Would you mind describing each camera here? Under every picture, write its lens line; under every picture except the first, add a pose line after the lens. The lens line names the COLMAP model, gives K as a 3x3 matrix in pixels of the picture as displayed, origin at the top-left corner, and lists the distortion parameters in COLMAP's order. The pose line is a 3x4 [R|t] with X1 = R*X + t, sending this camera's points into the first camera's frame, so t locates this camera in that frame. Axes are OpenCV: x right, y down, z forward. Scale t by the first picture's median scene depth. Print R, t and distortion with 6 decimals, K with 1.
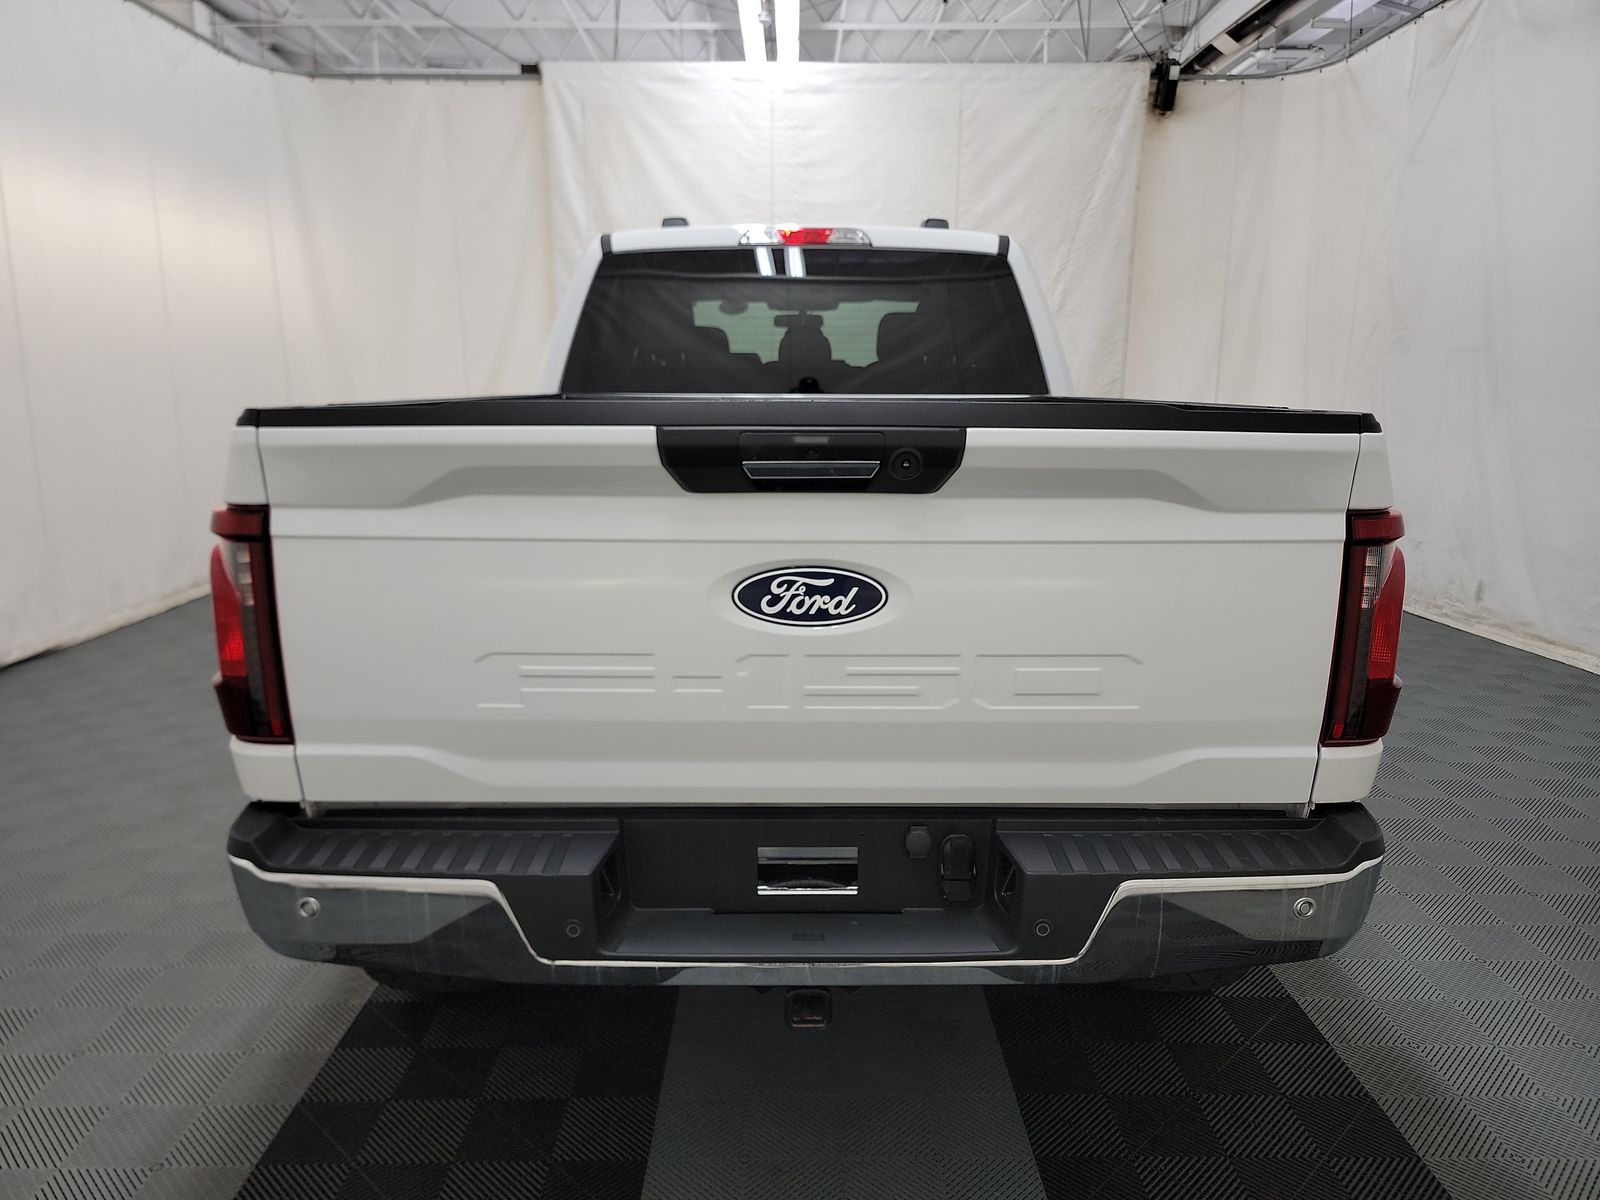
lens RADIAL K [[1095.1, 0, 807.3], [0, 1095.1, 616.0], [0, 0, 1]] dist [0.066091, -0.059170]
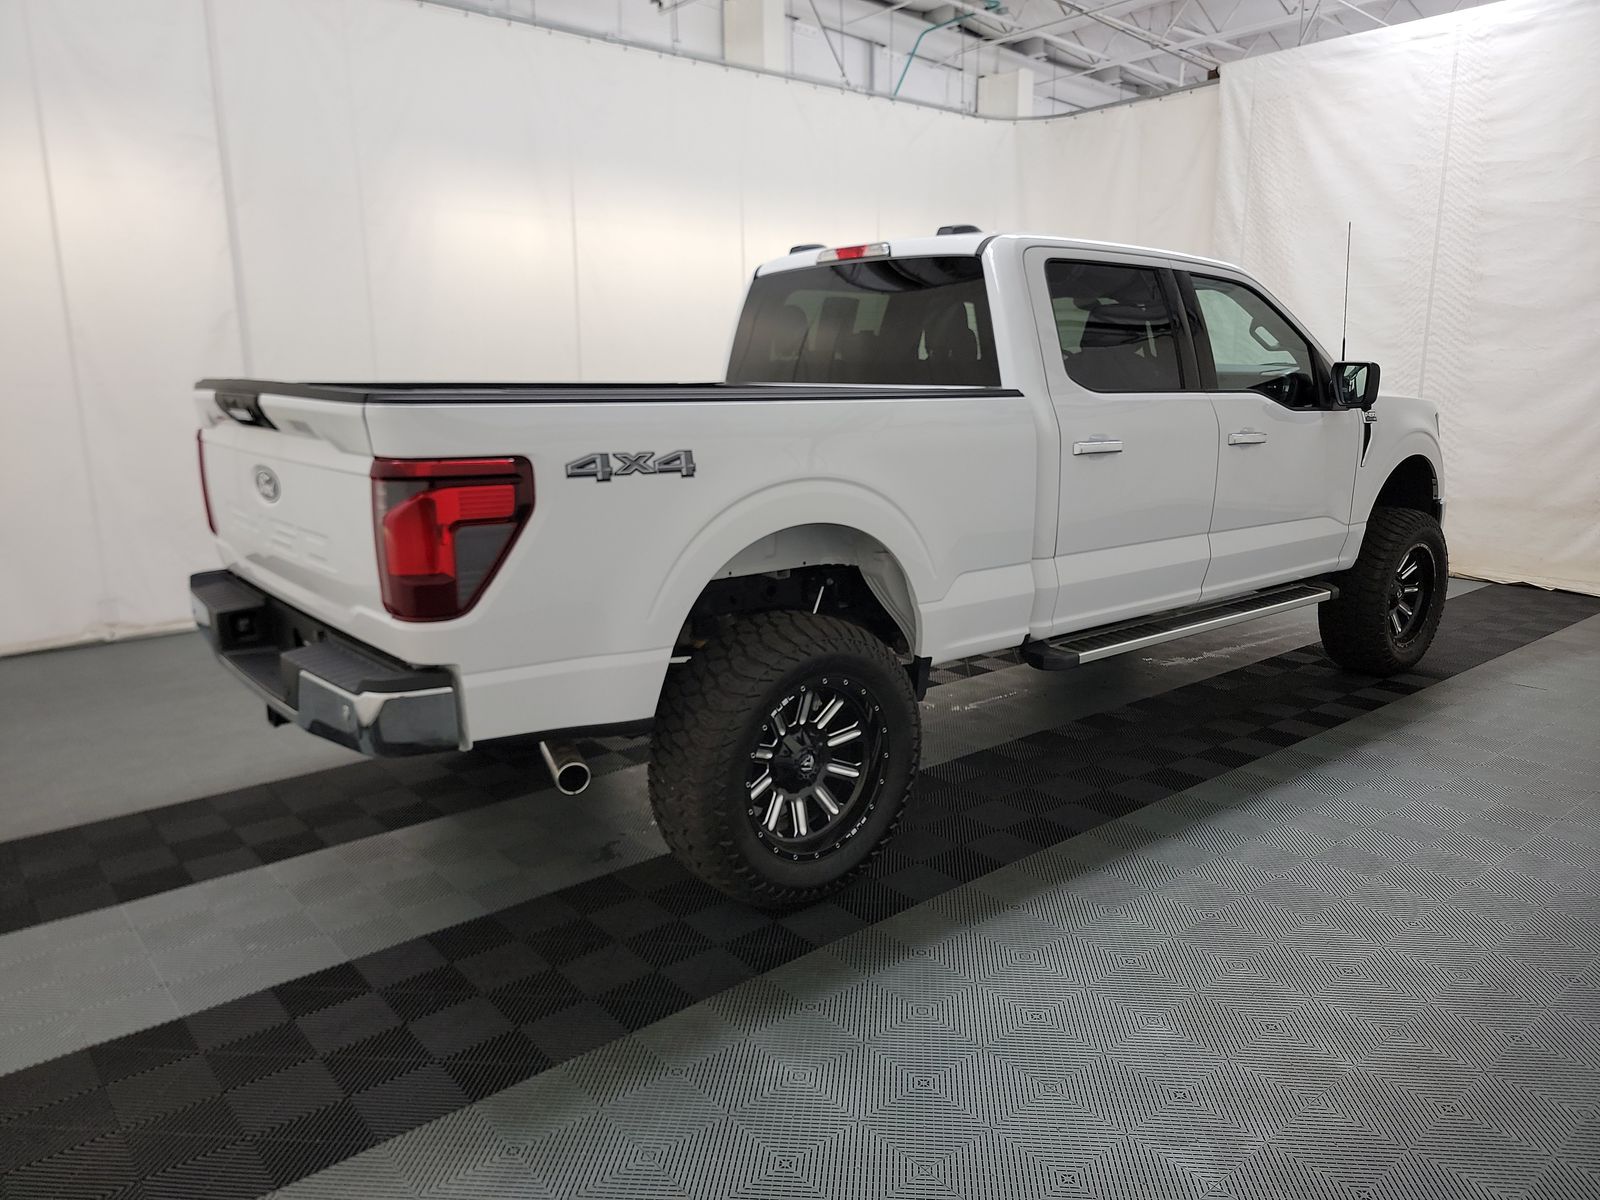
lens RADIAL K [[1095.1, 0, 807.3], [0, 1095.1, 616.0], [0, 0, 1]] dist [0.066091, -0.059170]
pose [[0.646002, 0.163166, -0.745693, 0.344613], [-0.162632, 0.983878, 0.074394, -0.011718], [0.745810, 0.073215, 0.662123, 0.067940]]
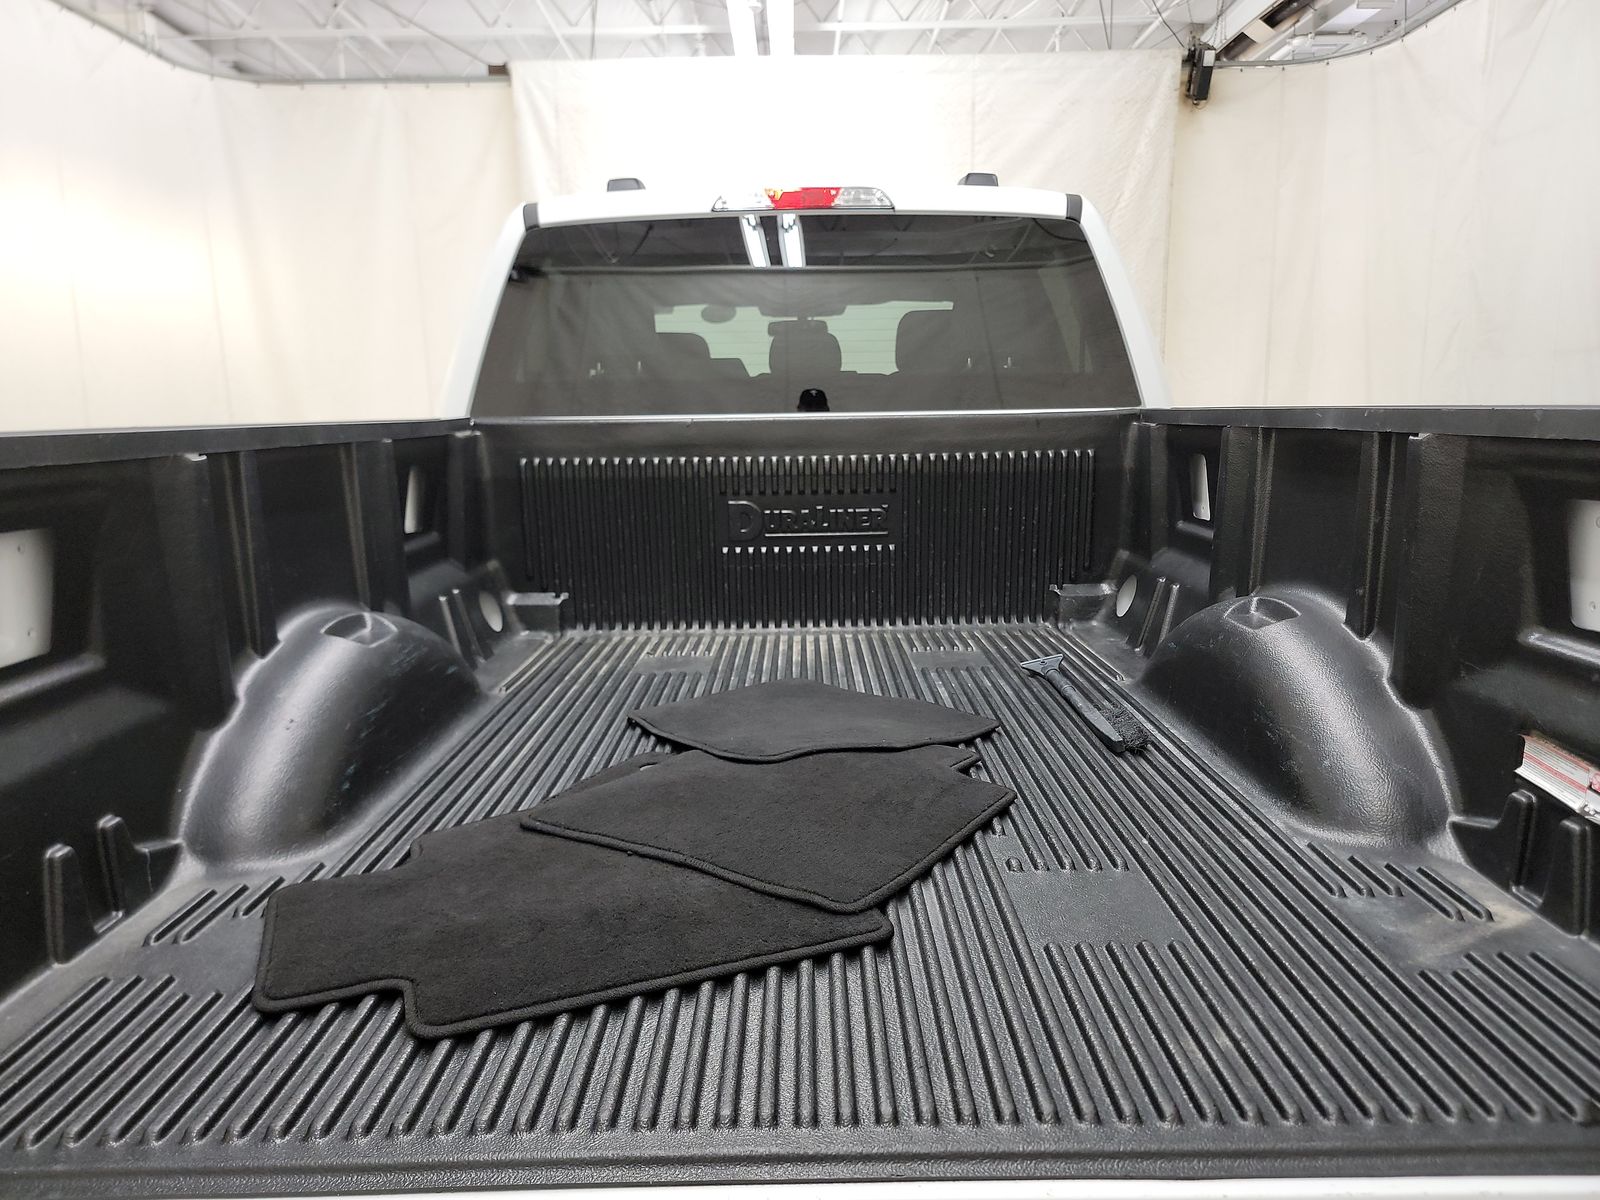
lens RADIAL K [[1110.8, 0, 800.0], [0, 1110.8, 600.0], [0, 0, 1]] dist [0.042811, -0.033942]
pose [[0.999771, -0.018209, -0.011228, -0.000418], [0.017764, 0.999100, -0.038506, -0.018688], [0.011919, 0.038298, 0.999195, 0.099196]]
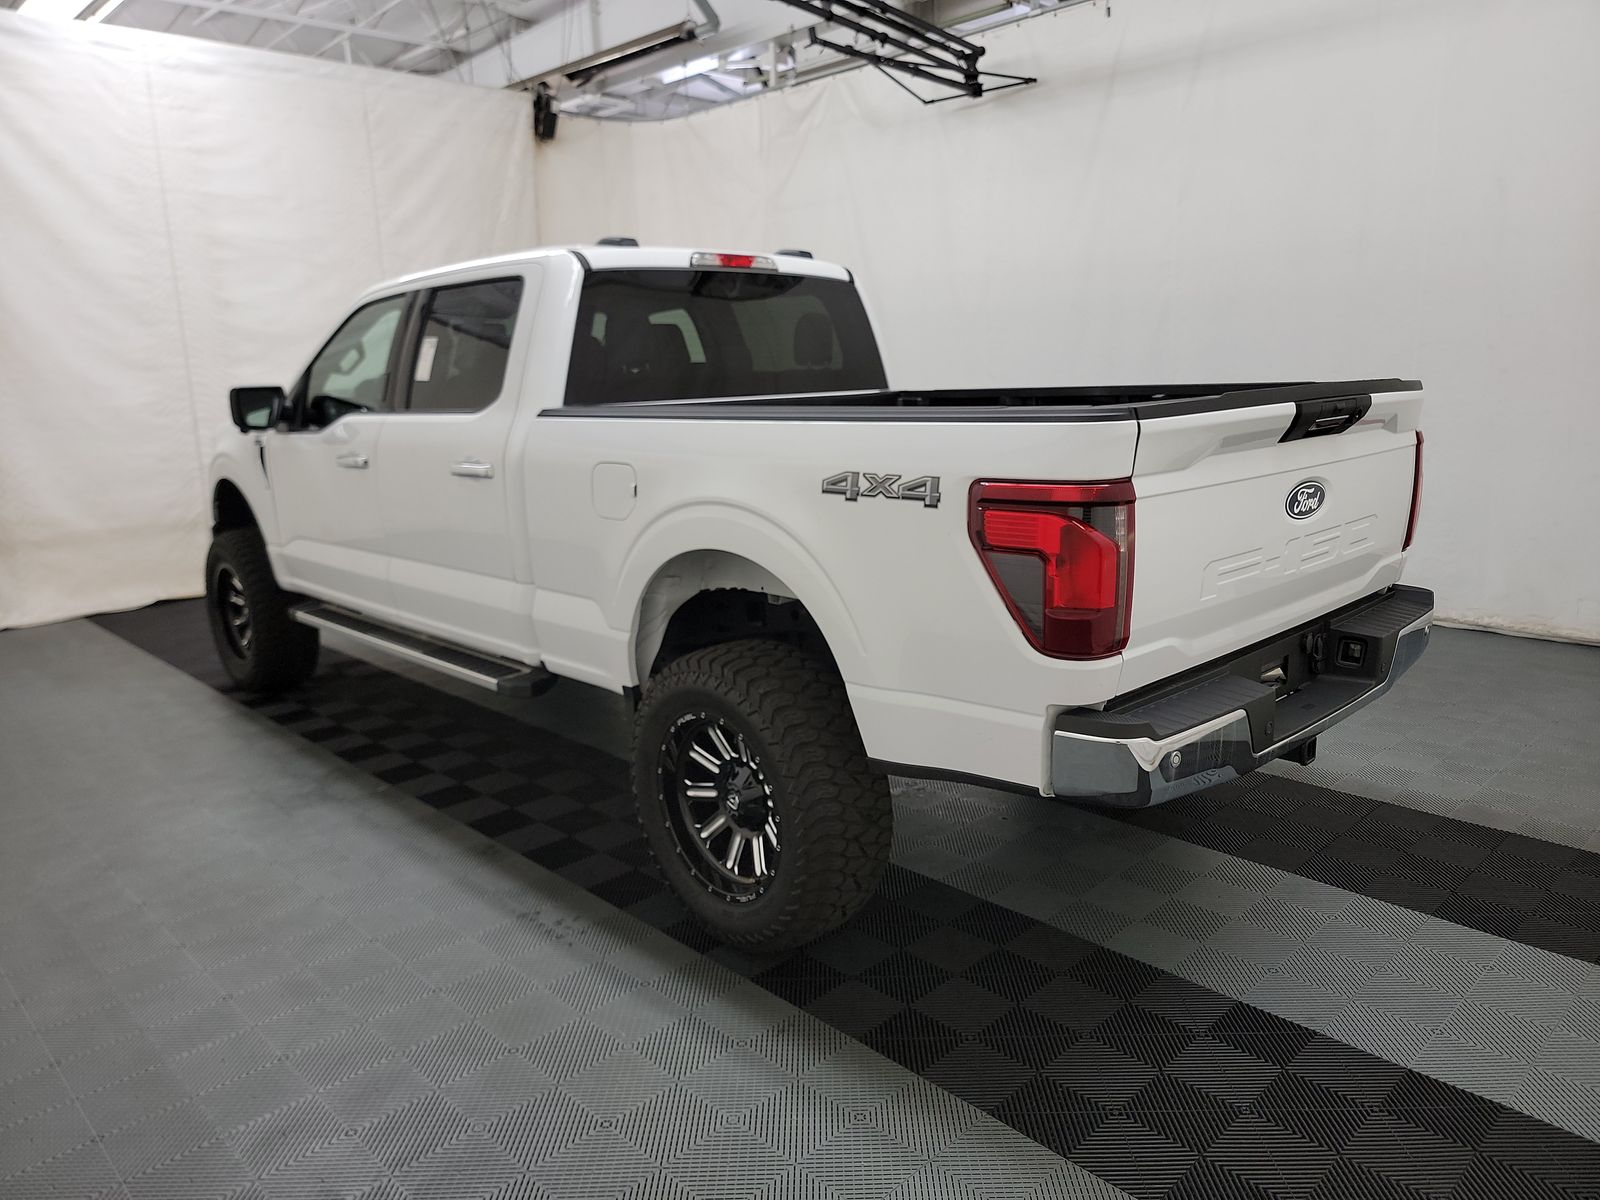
lens RADIAL K [[1110.8, 0, 800.0], [0, 1110.8, 600.0], [0, 0, 1]] dist [0.042811, -0.033942]
pose [[0.727681, -0.166643, 0.665365, -0.314991], [0.178388, 0.982637, 0.051010, -0.016775], [-0.662313, 0.081574, 0.744773, 0.044551]]
